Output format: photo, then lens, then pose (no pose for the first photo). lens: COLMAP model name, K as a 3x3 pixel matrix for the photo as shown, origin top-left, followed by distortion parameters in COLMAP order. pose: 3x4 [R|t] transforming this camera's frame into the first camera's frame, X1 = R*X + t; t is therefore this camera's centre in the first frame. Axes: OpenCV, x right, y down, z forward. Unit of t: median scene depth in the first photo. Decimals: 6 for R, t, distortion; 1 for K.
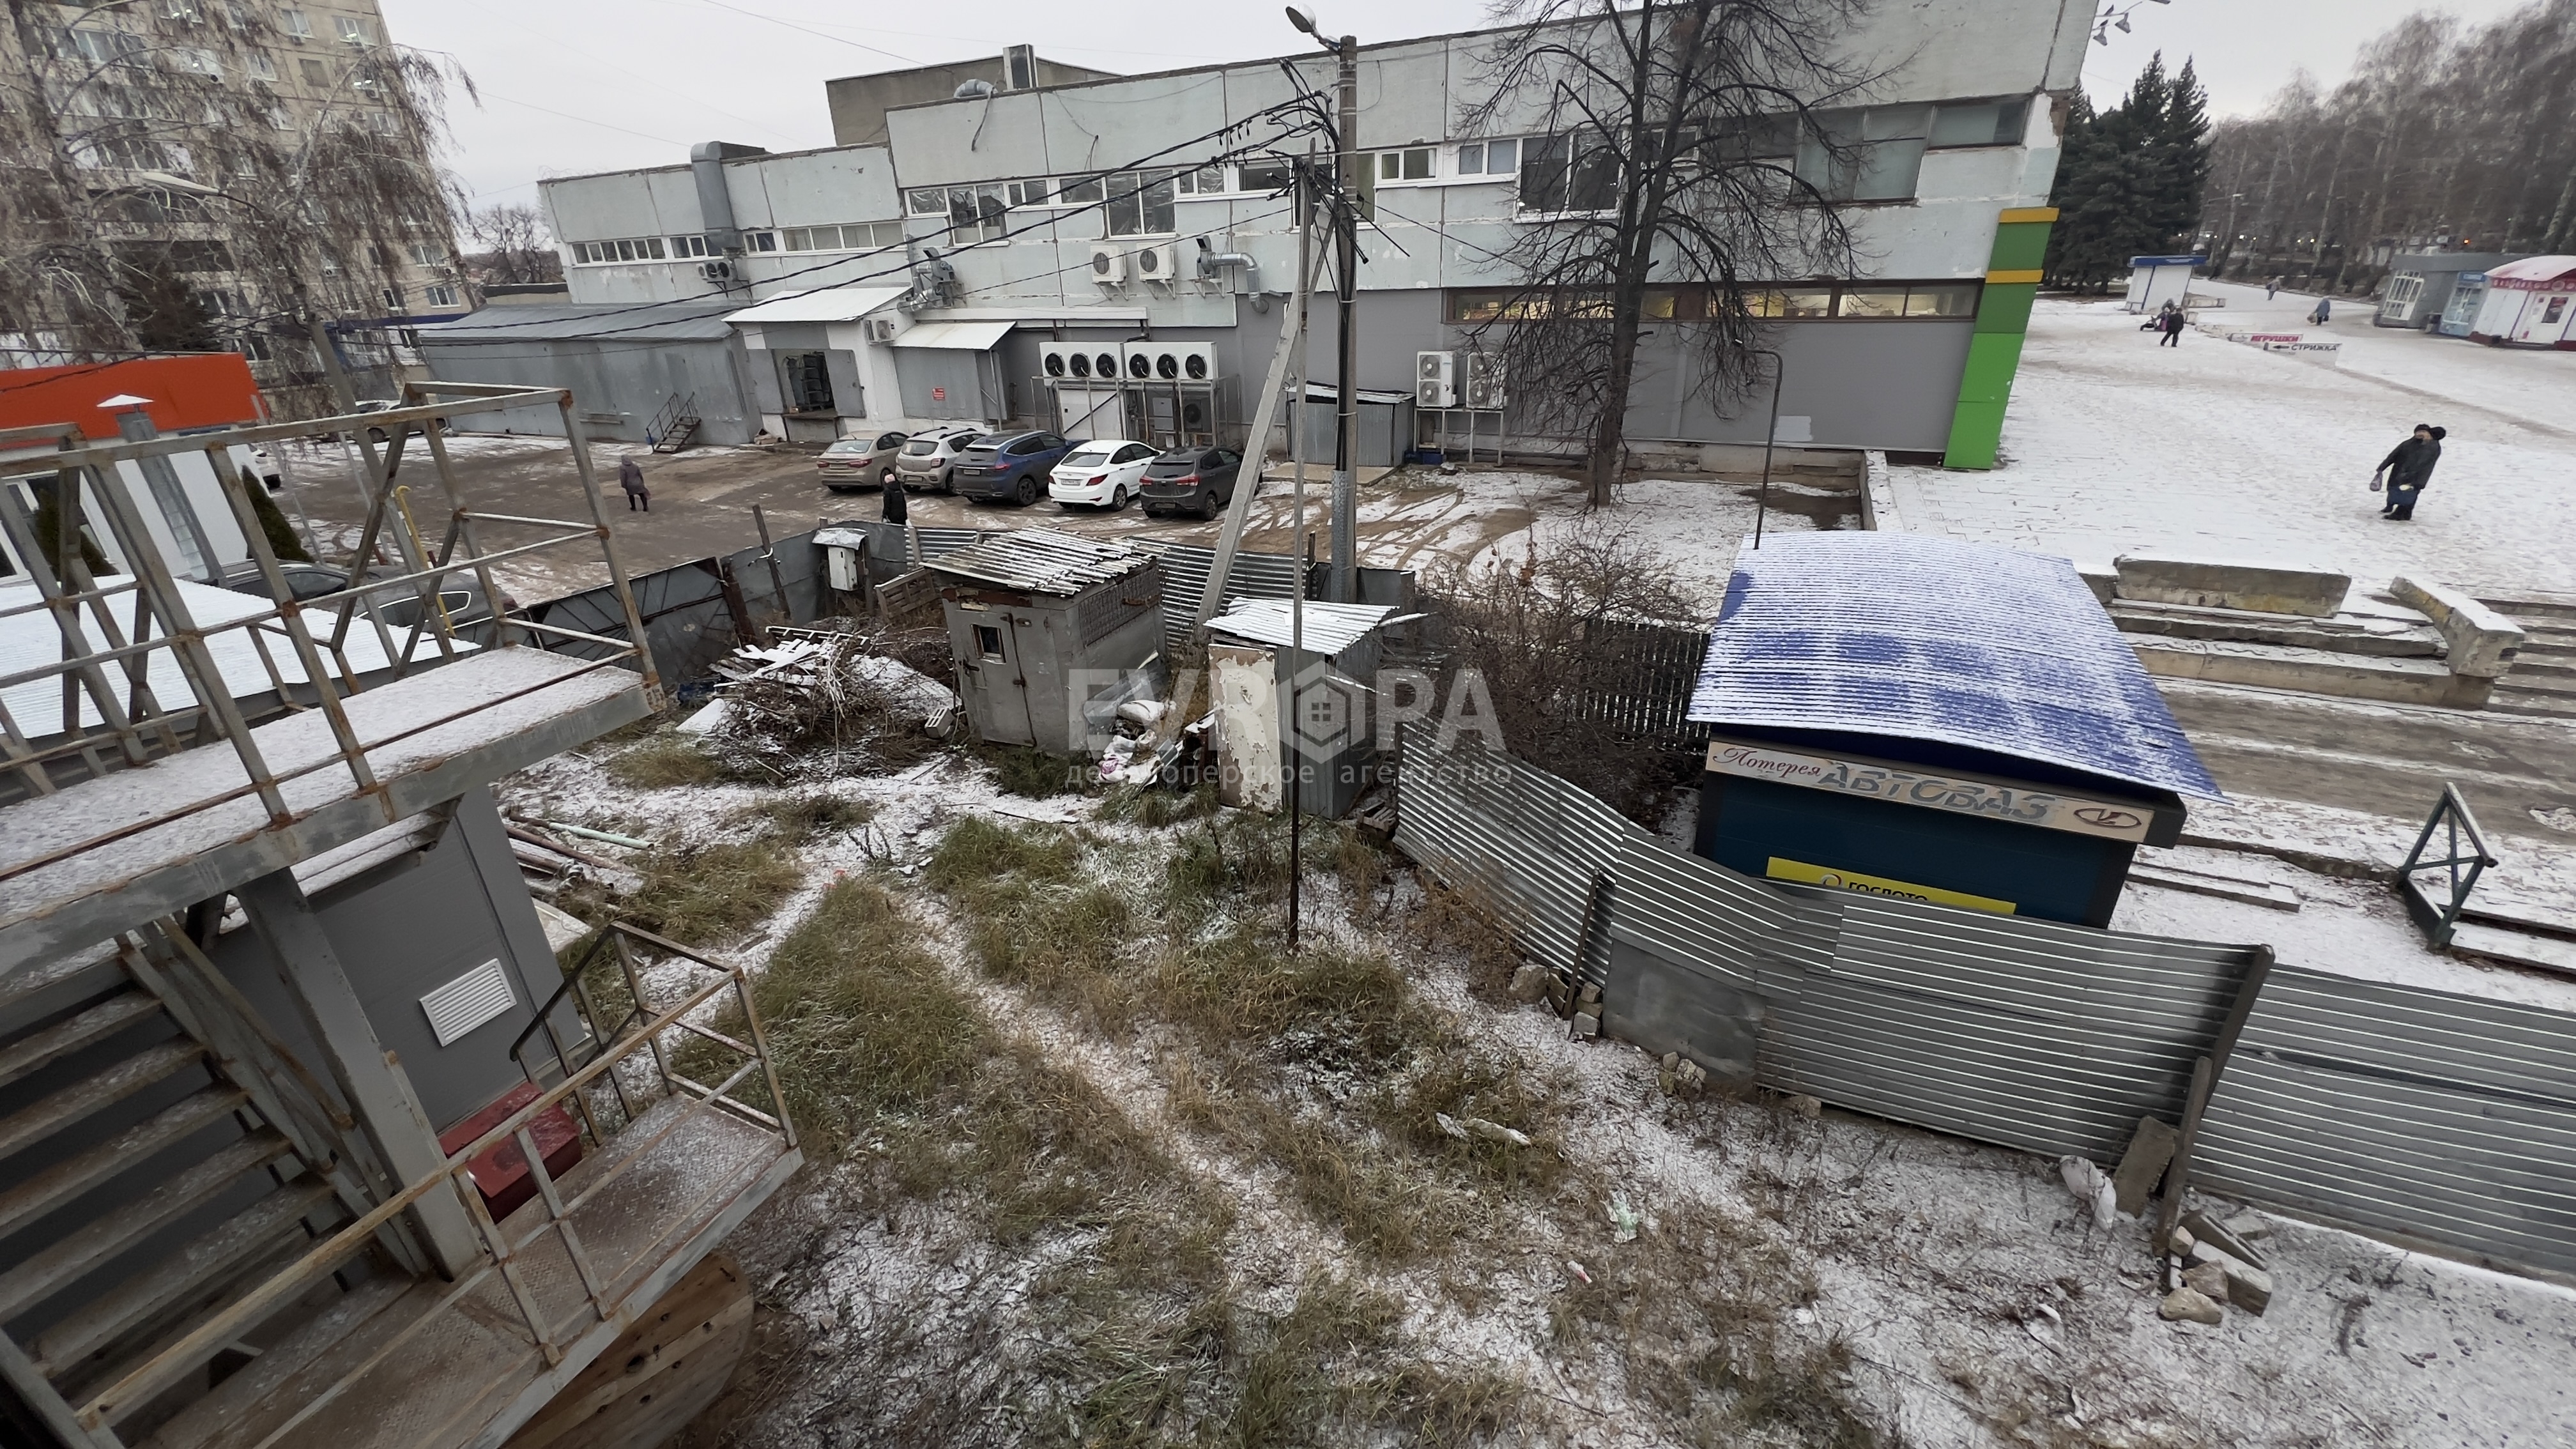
lens RADIAL K [[1024.4, 0, 1278.9], [0, 1024.4, 720.1], [0, 0, 1]] dist [-0.001929, -0.000132]
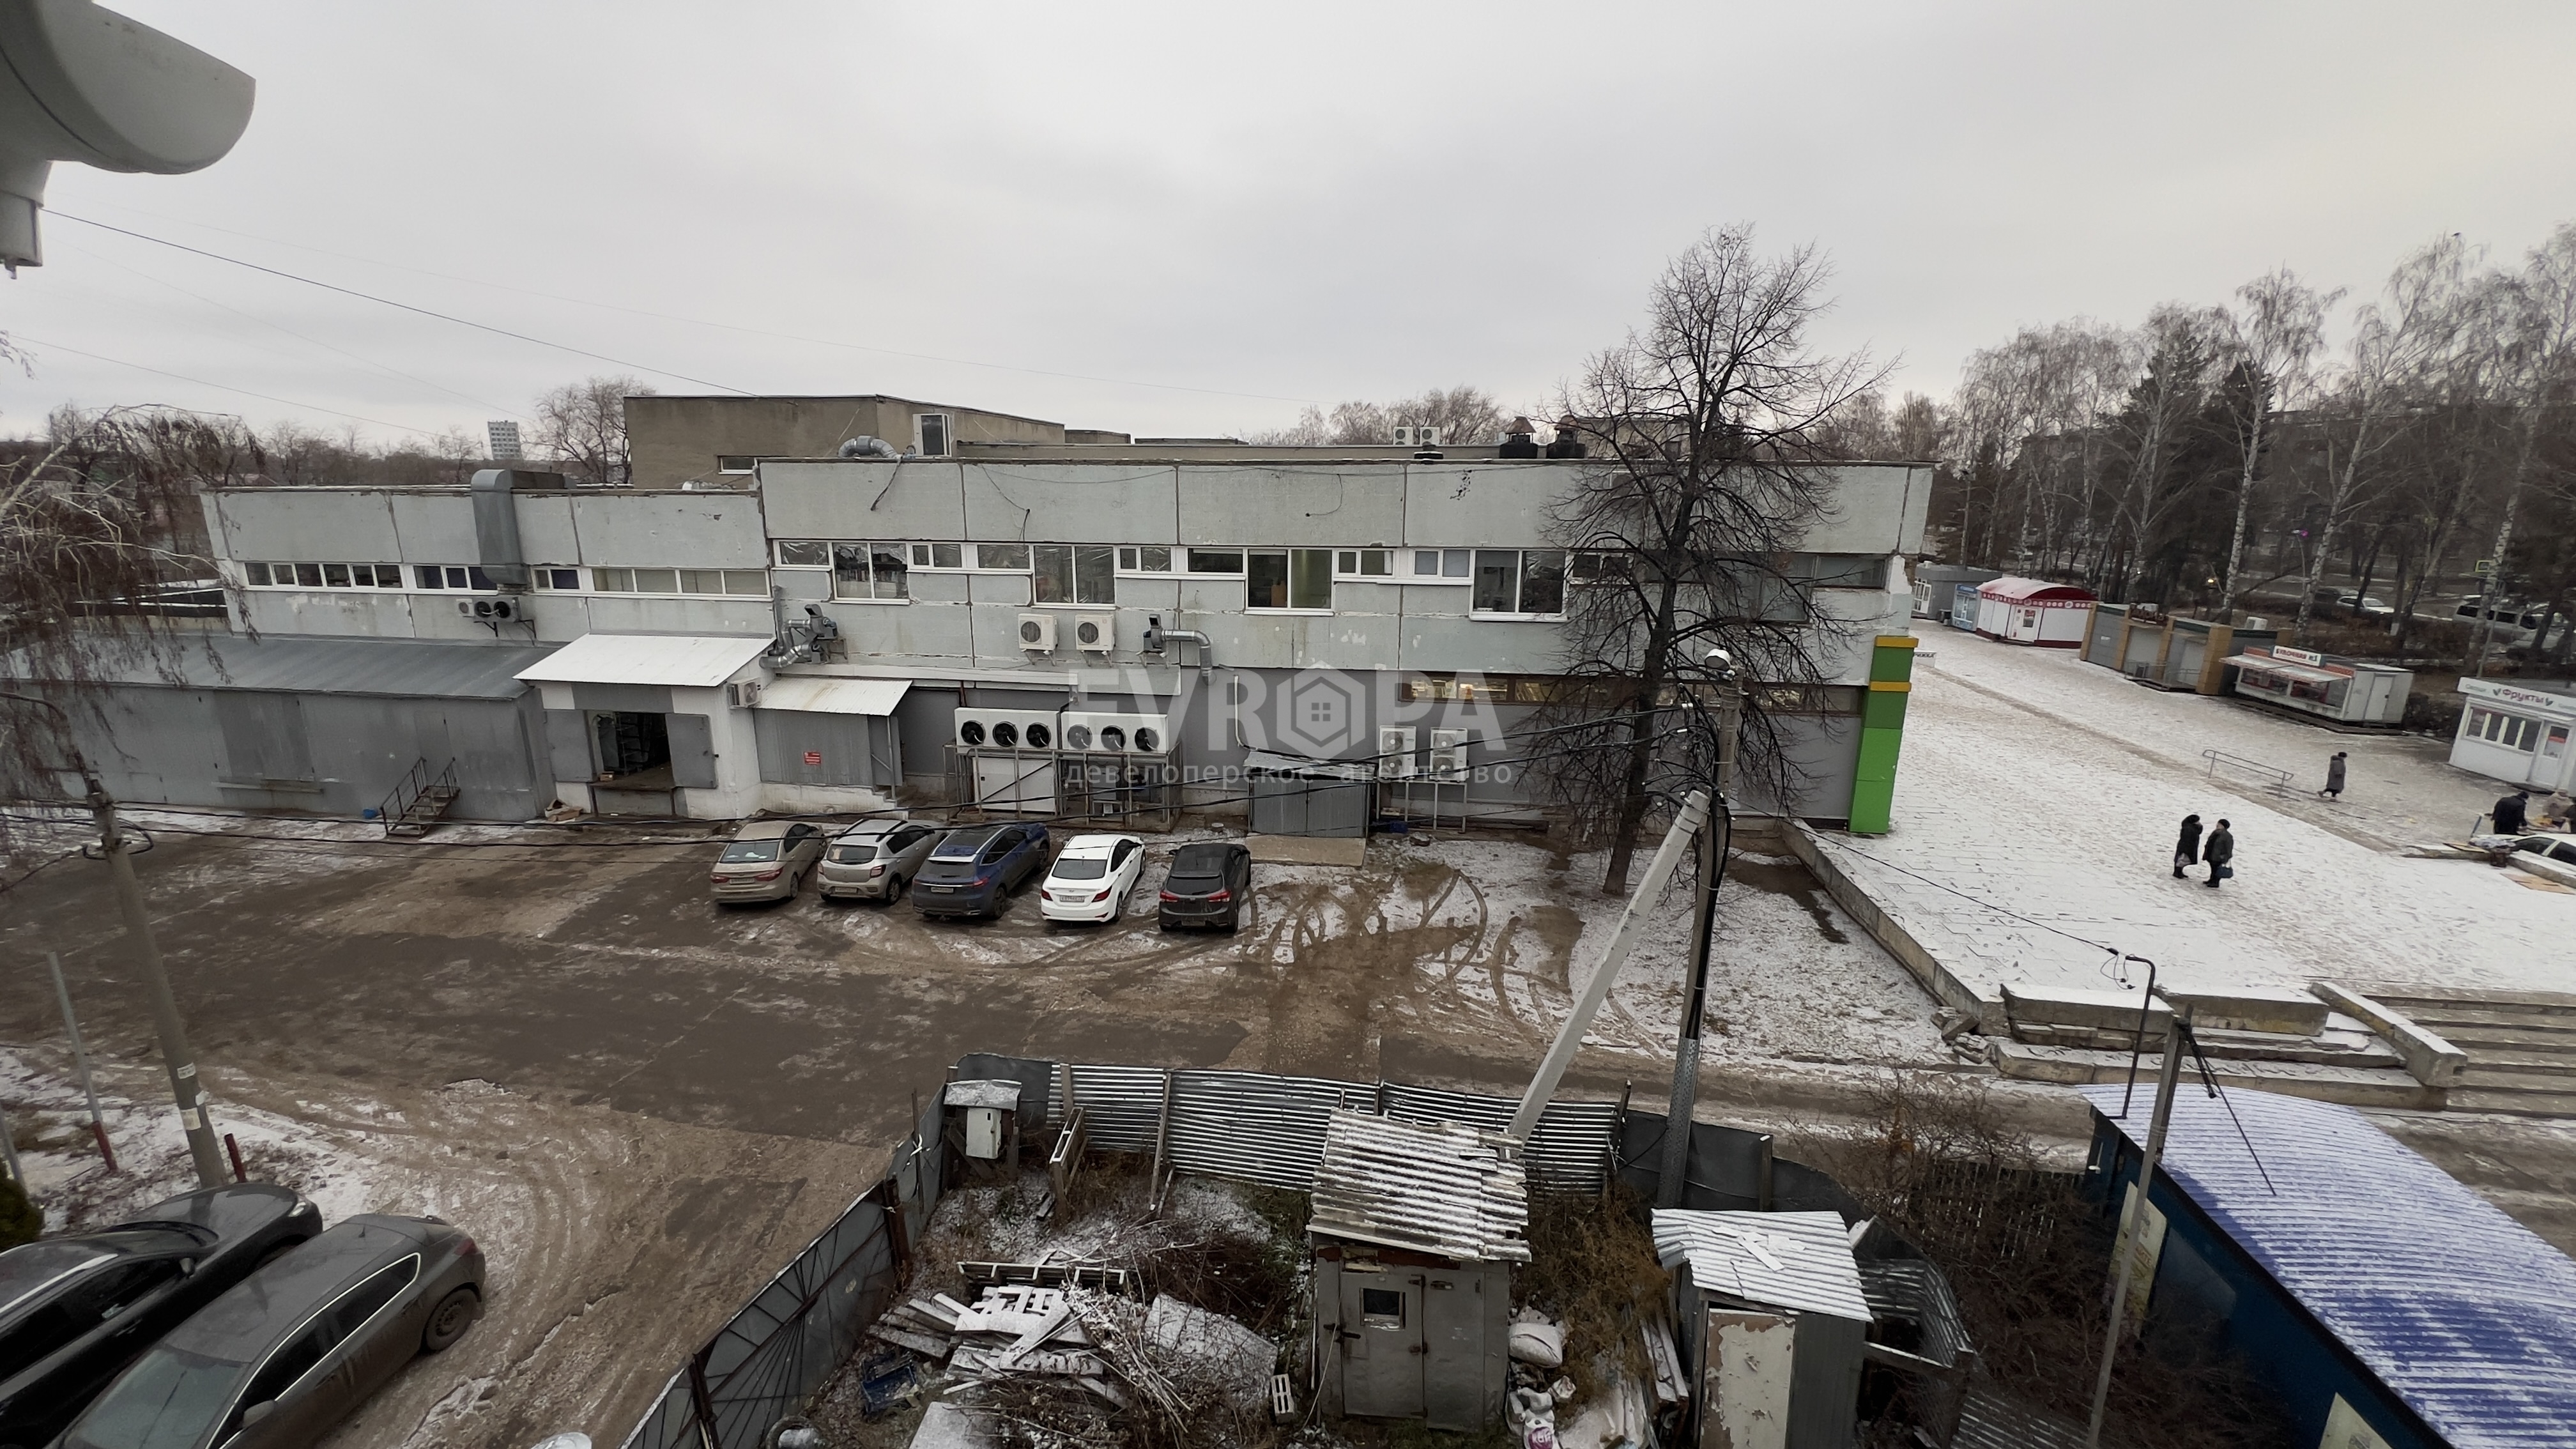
lens RADIAL K [[1024.4, 0, 1278.9], [0, 1024.4, 720.1], [0, 0, 1]] dist [-0.001929, -0.000132]
pose [[0.946669, -0.035033, 0.320298, -0.270554], [0.097354, 0.978710, -0.180691, -0.177328], [-0.307149, 0.202237, 0.929925, 0.066284]]
